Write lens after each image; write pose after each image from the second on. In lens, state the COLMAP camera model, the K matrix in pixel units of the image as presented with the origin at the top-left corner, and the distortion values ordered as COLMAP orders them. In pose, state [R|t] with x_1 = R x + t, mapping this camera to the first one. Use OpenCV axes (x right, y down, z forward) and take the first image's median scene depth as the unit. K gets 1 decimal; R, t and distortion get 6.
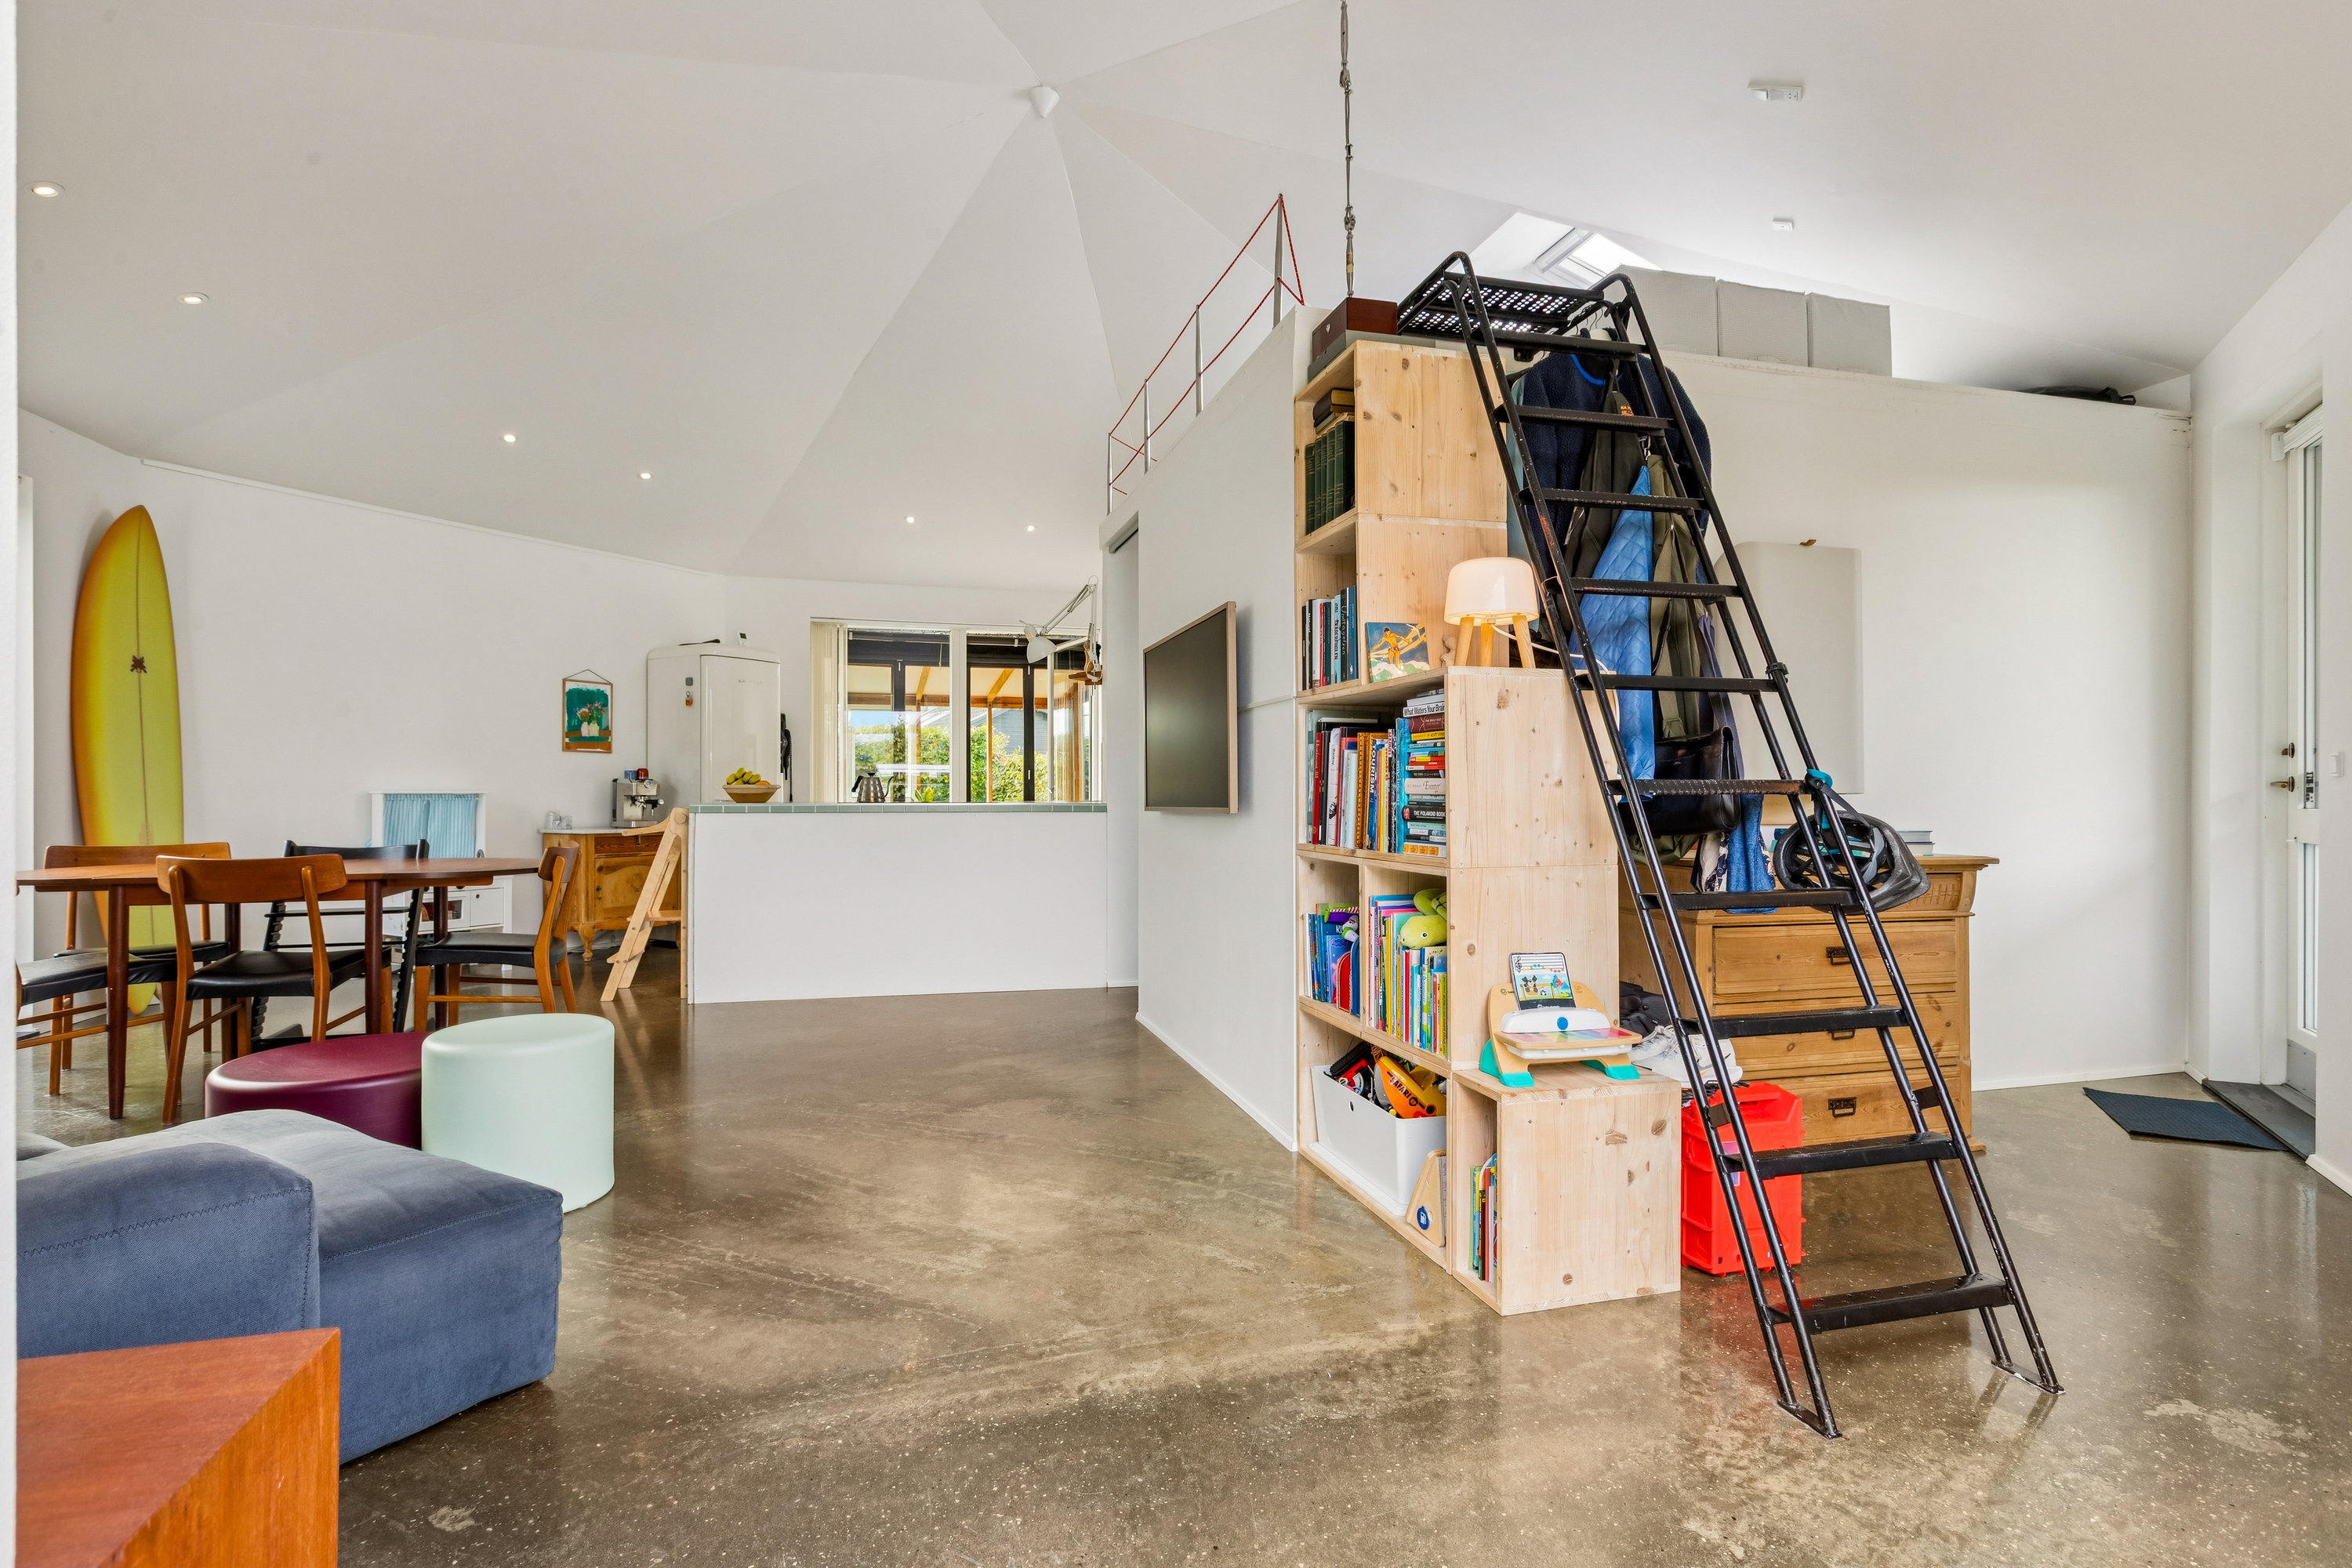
lens RADIAL K [[1134.3, 0, 1176.0], [0, 1134.3, 784.0], [0, 0, 1]] dist [0.002788, -0.000102]
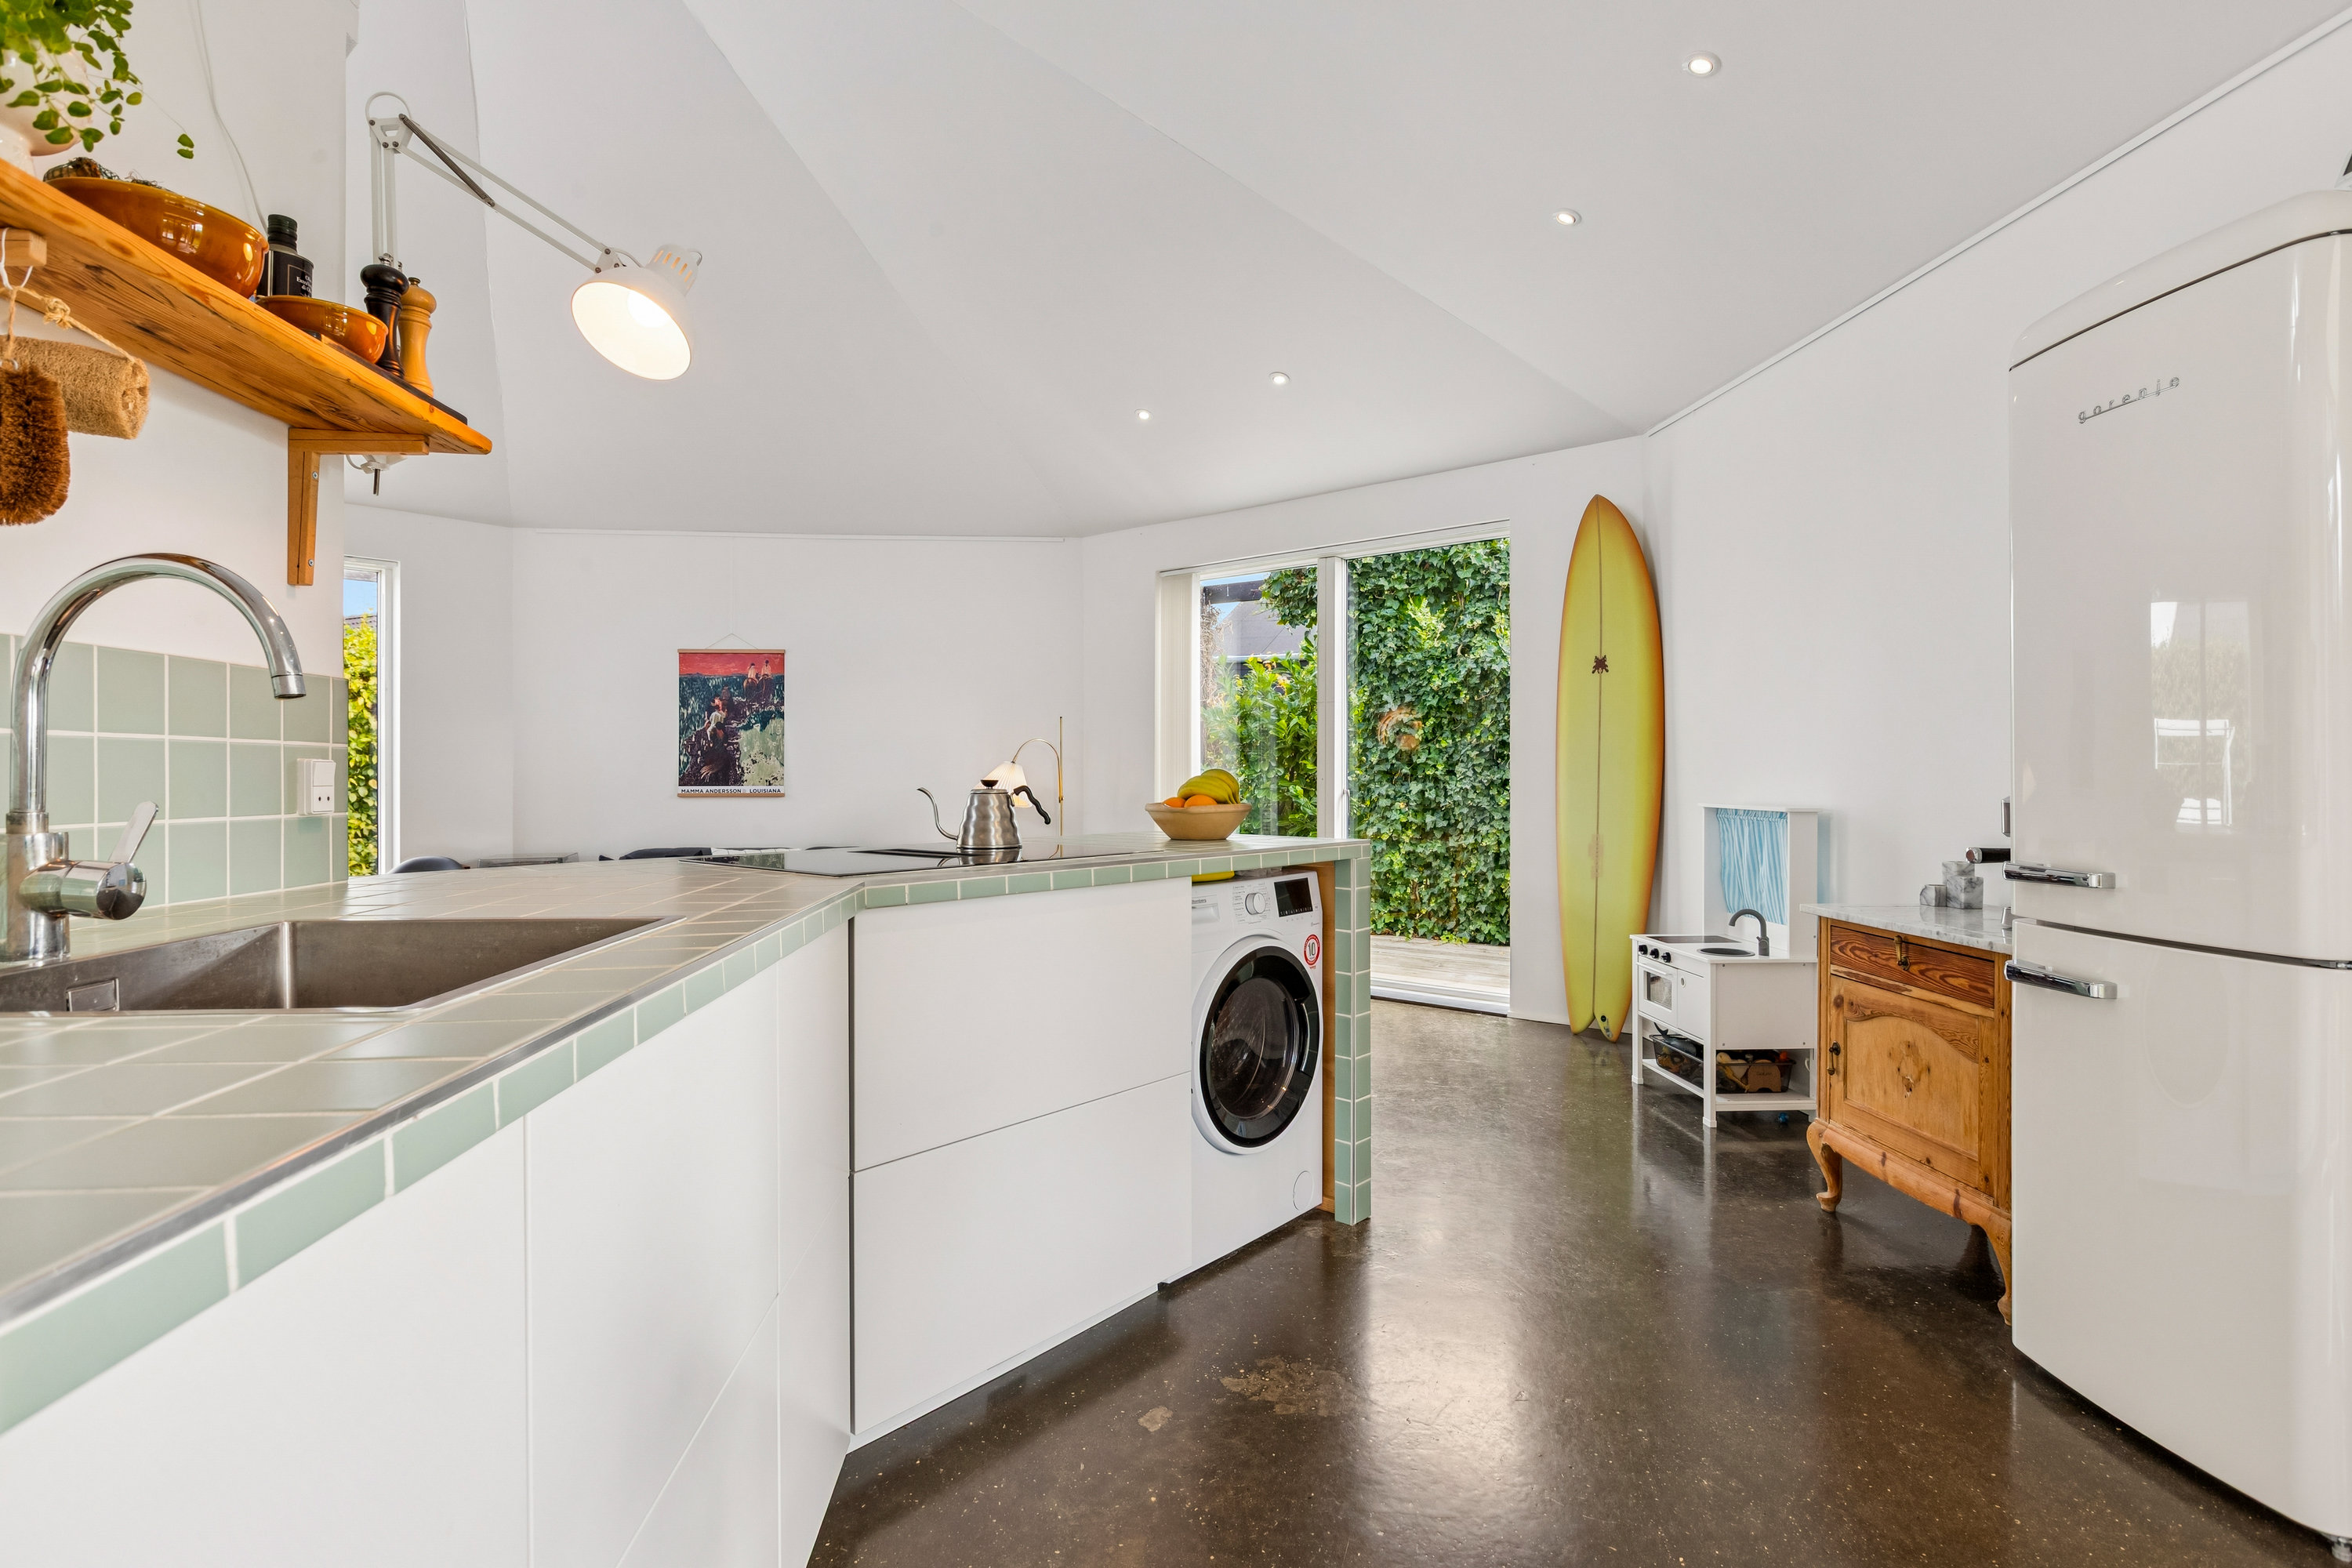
lens RADIAL K [[1163.8, 0, 1178.4], [0, 1163.8, 771.6], [0, 0, 1]] dist [-0.000506, 0.000218]
pose [[-0.824118, -0.001040, -0.566417, -0.117992], [0.004226, 0.999959, -0.007984, -0.015520], [0.566403, -0.008974, -0.824080, 2.217725]]
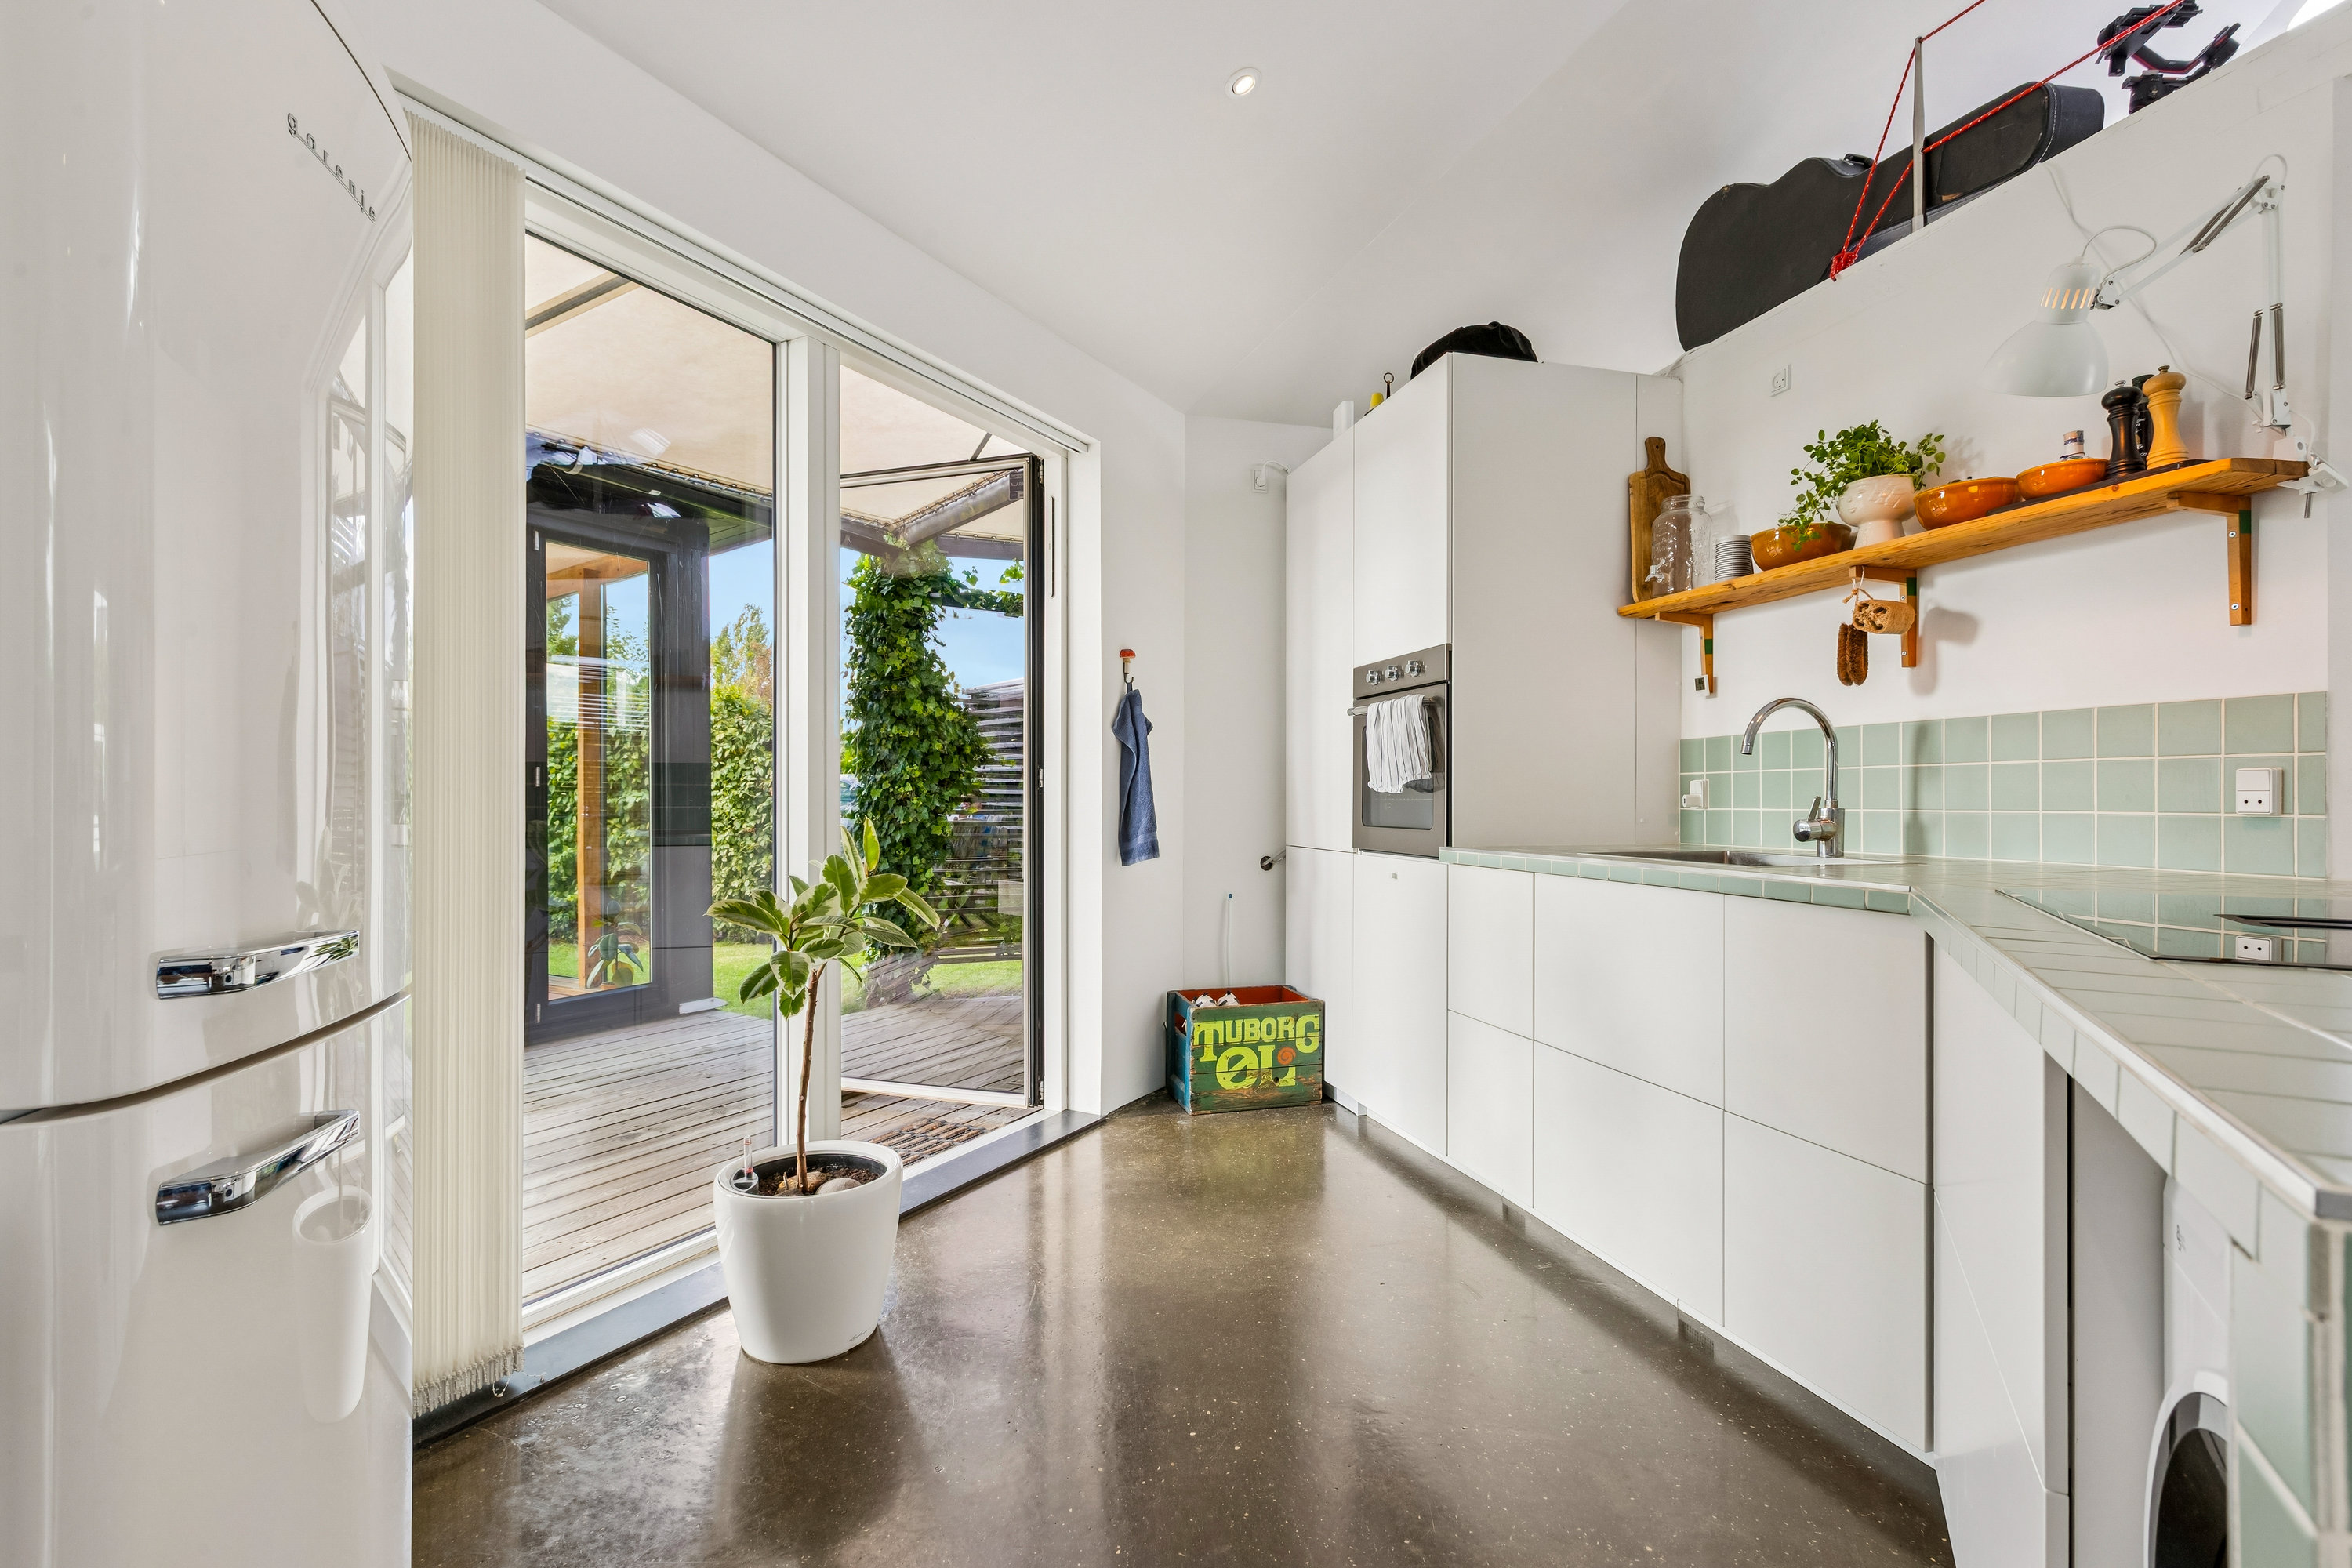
lens RADIAL K [[1086.8, 0, 1182.2], [0, 1086.8, 798.1], [0, 0, 1]] dist [0.000500, 0.000349]
pose [[0.695464, -0.000147, 0.718561, -0.810866], [-0.006310, 0.999960, 0.006313, -0.011763], [-0.718533, -0.008925, 0.695436, 1.646152]]
